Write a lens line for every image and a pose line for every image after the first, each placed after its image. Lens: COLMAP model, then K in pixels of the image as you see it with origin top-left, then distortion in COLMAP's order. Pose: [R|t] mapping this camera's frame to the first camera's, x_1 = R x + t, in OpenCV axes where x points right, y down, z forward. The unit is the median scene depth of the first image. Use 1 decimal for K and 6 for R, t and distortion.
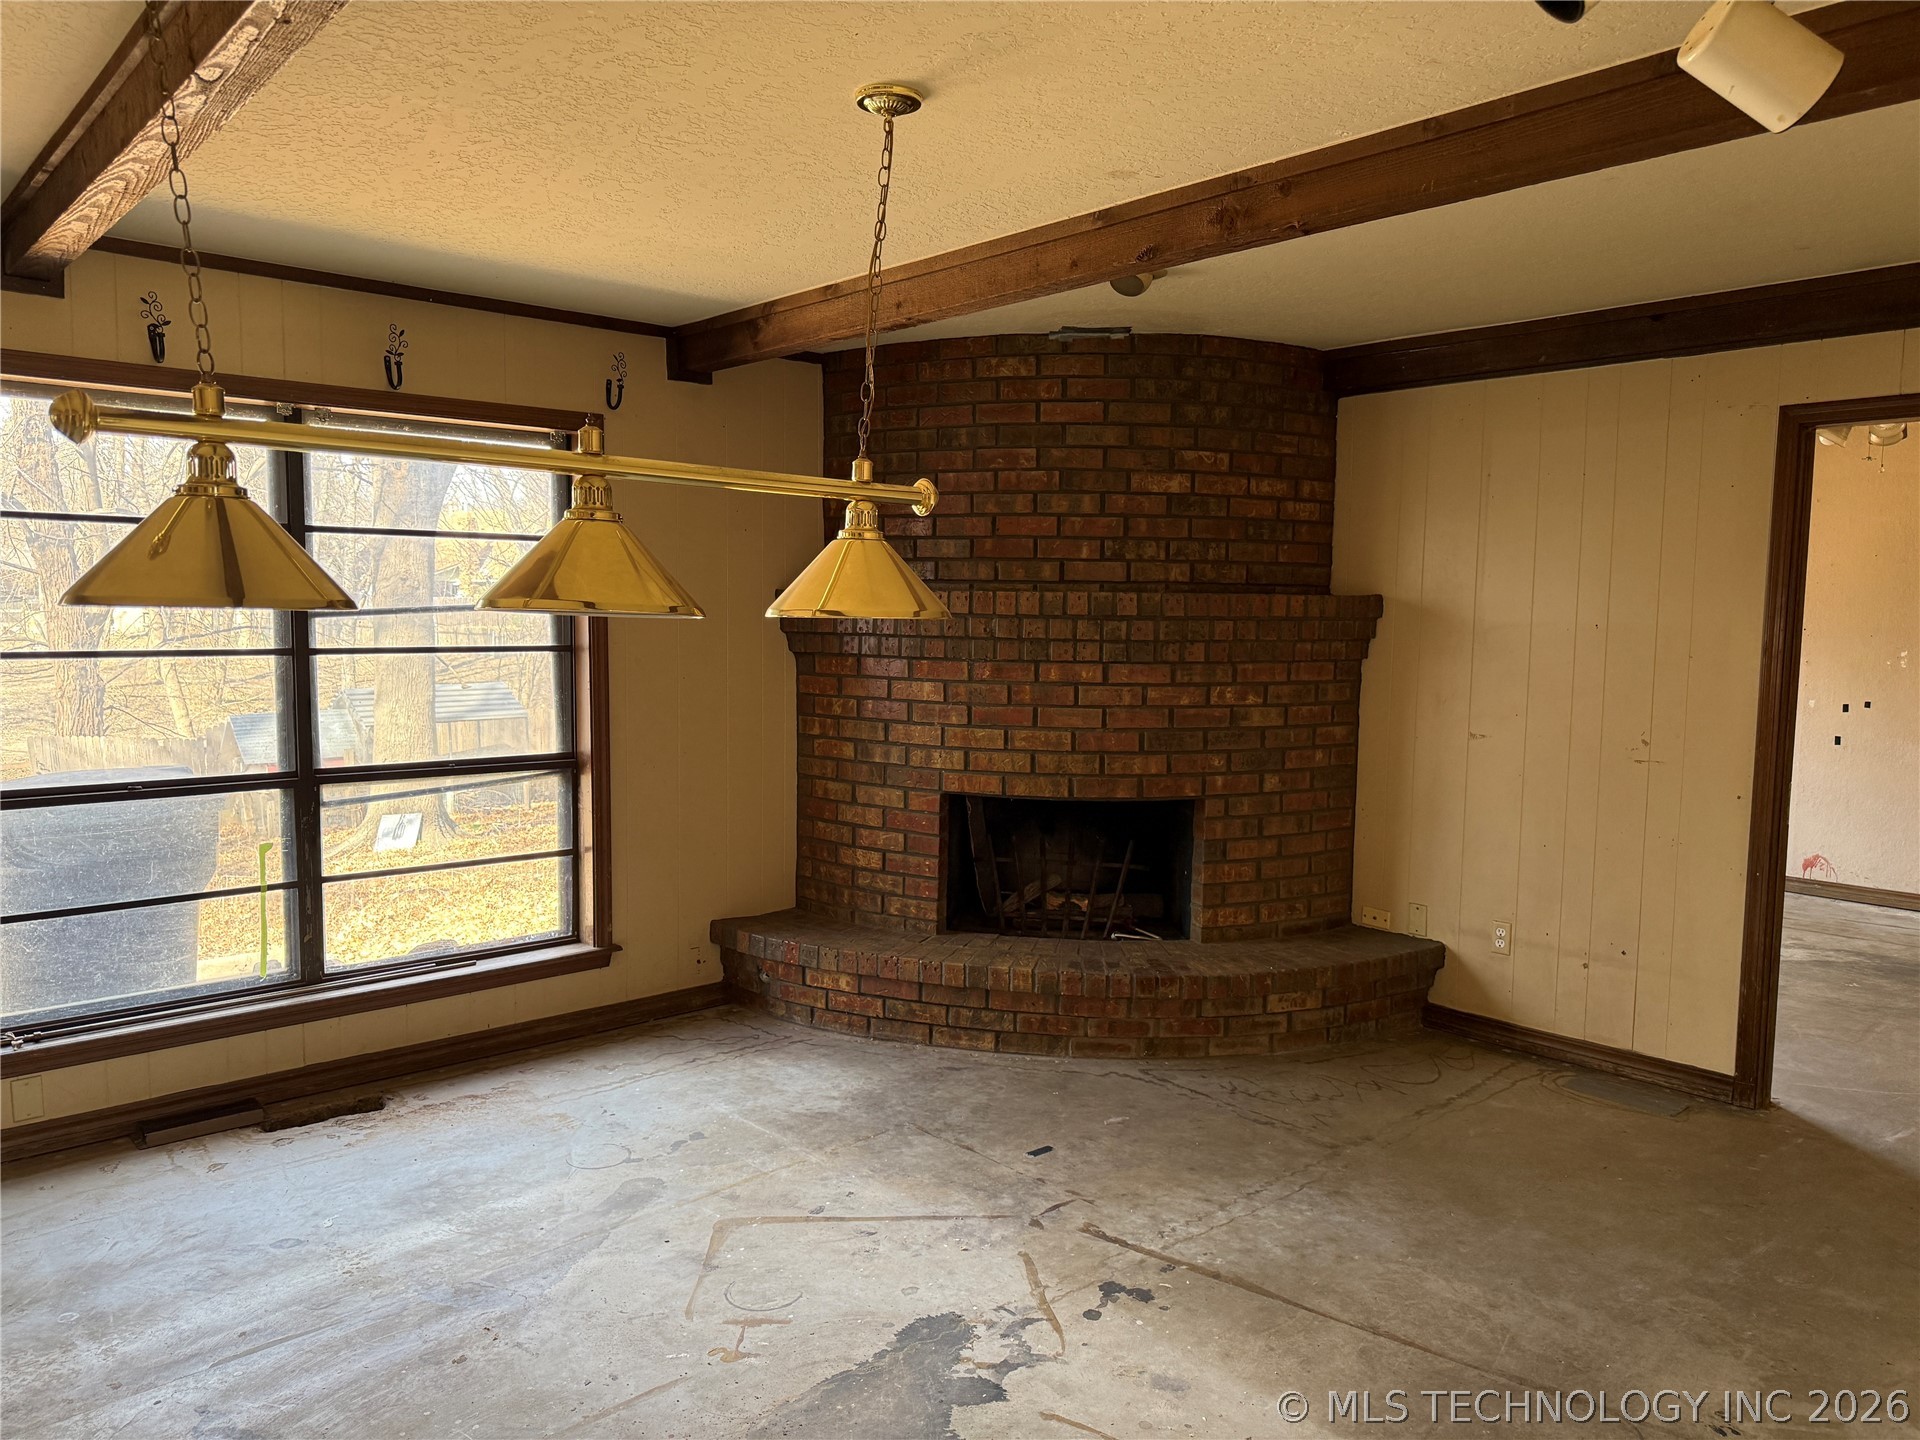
lens RADIAL K [[1349.0, 0, 968.4], [0, 1349.0, 727.1], [0, 0, 1]] dist [0.179657, -0.350651]
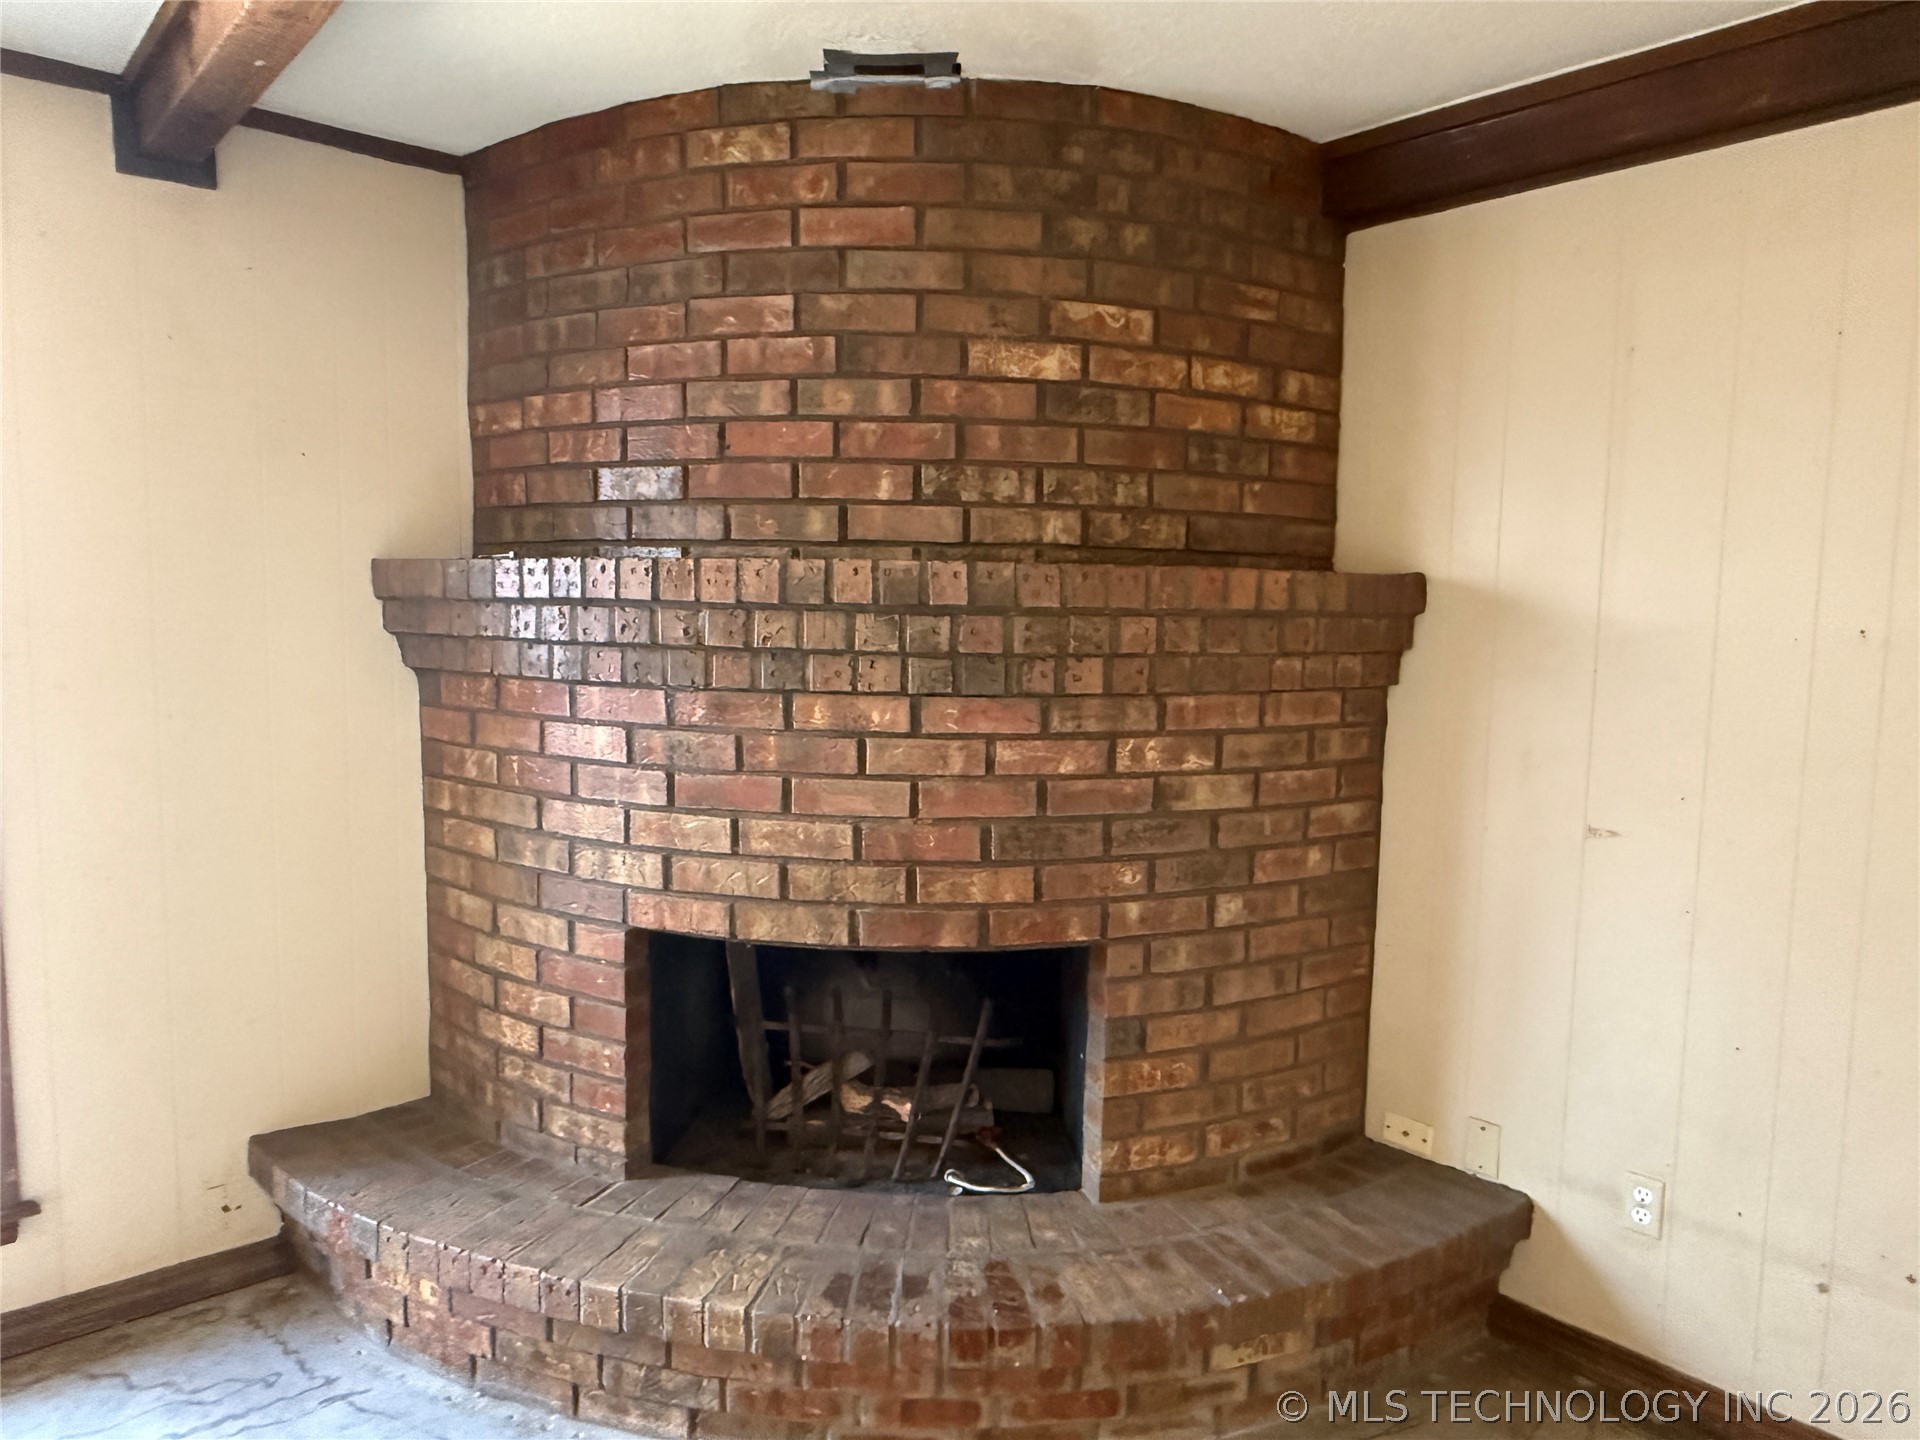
lens RADIAL K [[1278.3, 0, 956.6], [0, 1278.3, 721.7], [0, 0, 1]] dist [-0.000390, -0.000904]
pose [[0.999901, 0.004292, -0.013435, 0.121722], [-0.004184, 0.999959, 0.008035, -0.040490], [0.013469, -0.007978, 0.999877, 0.491910]]
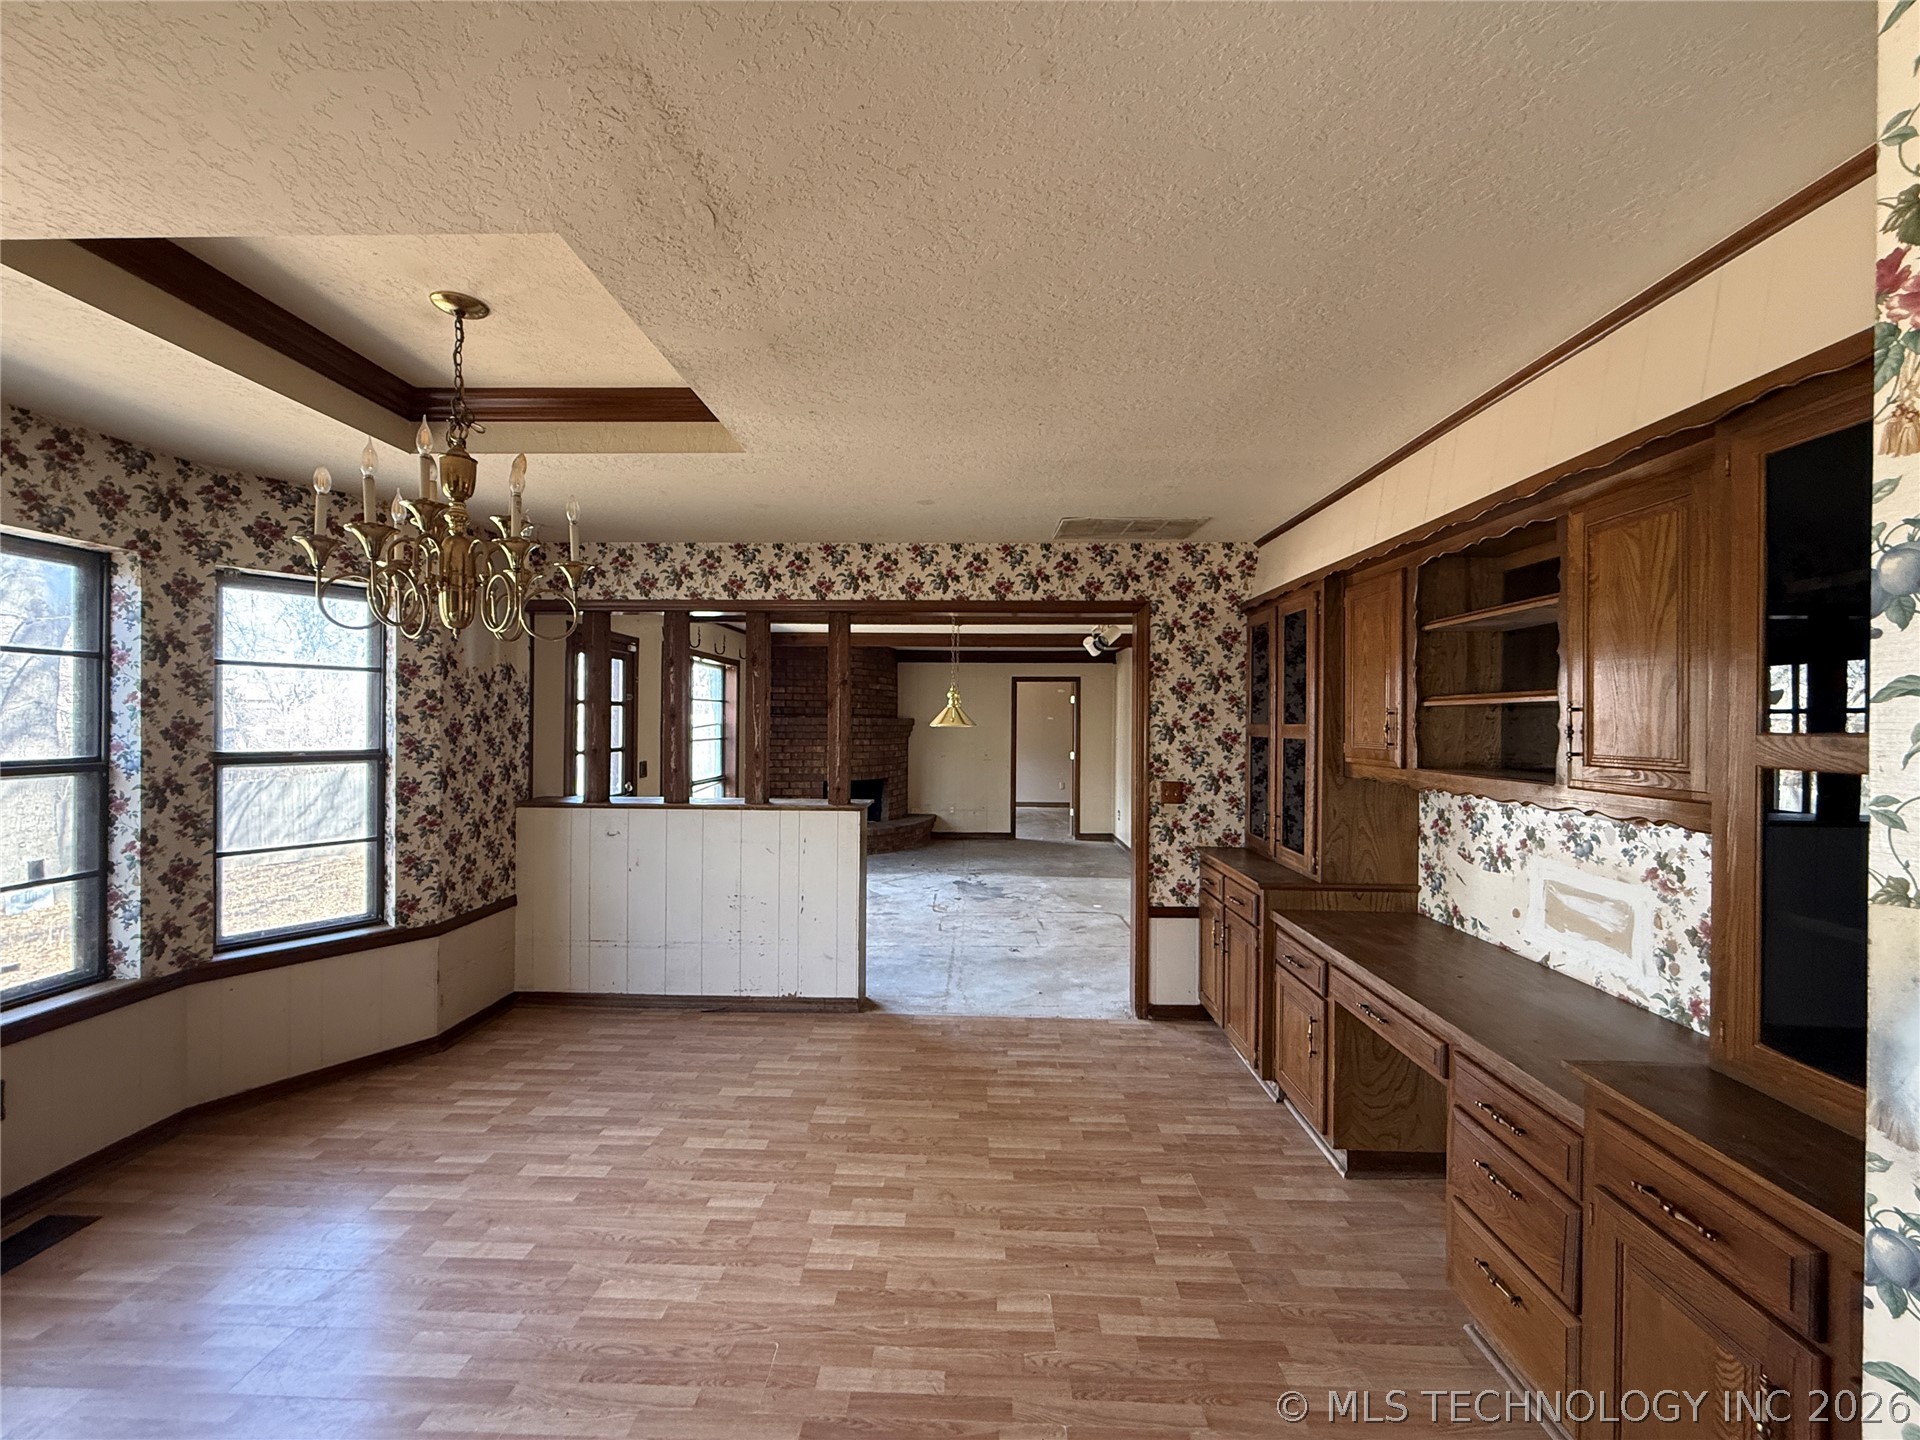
lens RADIAL K [[763.0, 0, 955.8], [0, 763.0, 722.4], [0, 0, 1]] dist [-0.001664, 0.000099]
pose [[0.693017, -0.008000, 0.720877, -1.100754], [0.066696, 0.996361, -0.053061, 0.026147], [-0.717829, 0.084852, 0.691029, -0.464048]]
